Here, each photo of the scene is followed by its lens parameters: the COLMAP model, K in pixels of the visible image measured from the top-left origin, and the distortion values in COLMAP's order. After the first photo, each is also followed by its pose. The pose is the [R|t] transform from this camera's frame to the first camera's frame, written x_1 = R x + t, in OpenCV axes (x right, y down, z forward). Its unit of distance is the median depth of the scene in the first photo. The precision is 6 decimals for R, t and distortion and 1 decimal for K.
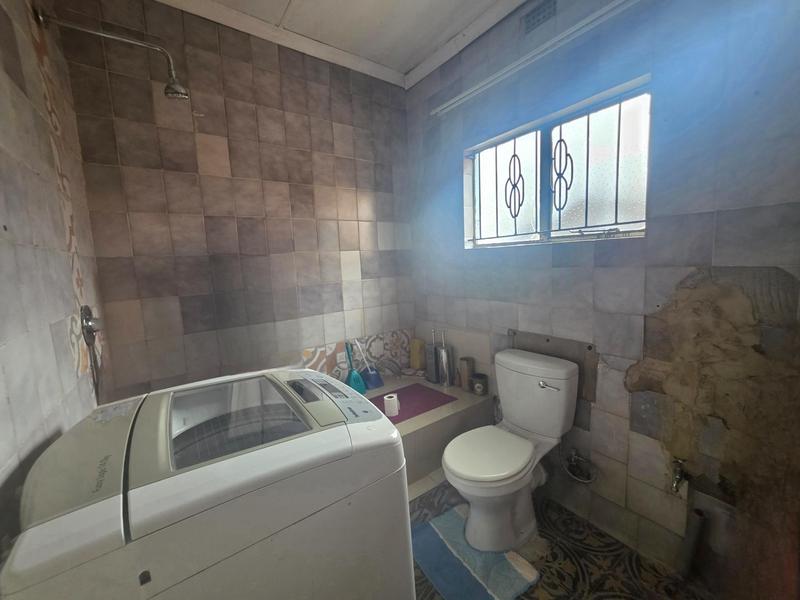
lens RADIAL K [[320.8, 0, 400.8], [0, 320.8, 298.4], [0, 0, 1]] dist [-0.002442, 0.000526]
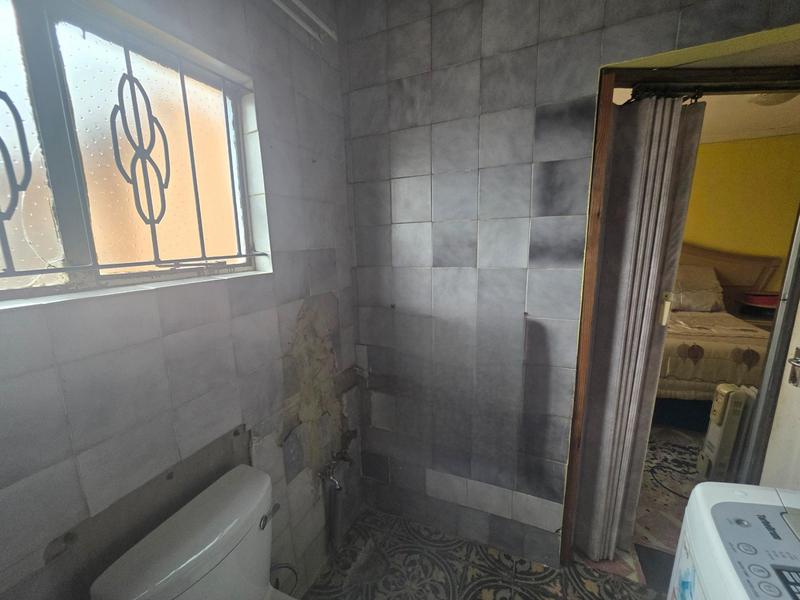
lens RADIAL K [[320.8, 0, 397.7], [0, 320.8, 299.6], [0, 0, 1]] dist [-0.002442, 0.000526]
pose [[-0.499905, -0.105788, 0.859595, -0.173062], [0.151342, 0.966571, 0.206968, -0.257080], [-0.852754, 0.233558, -0.467184, 1.167024]]
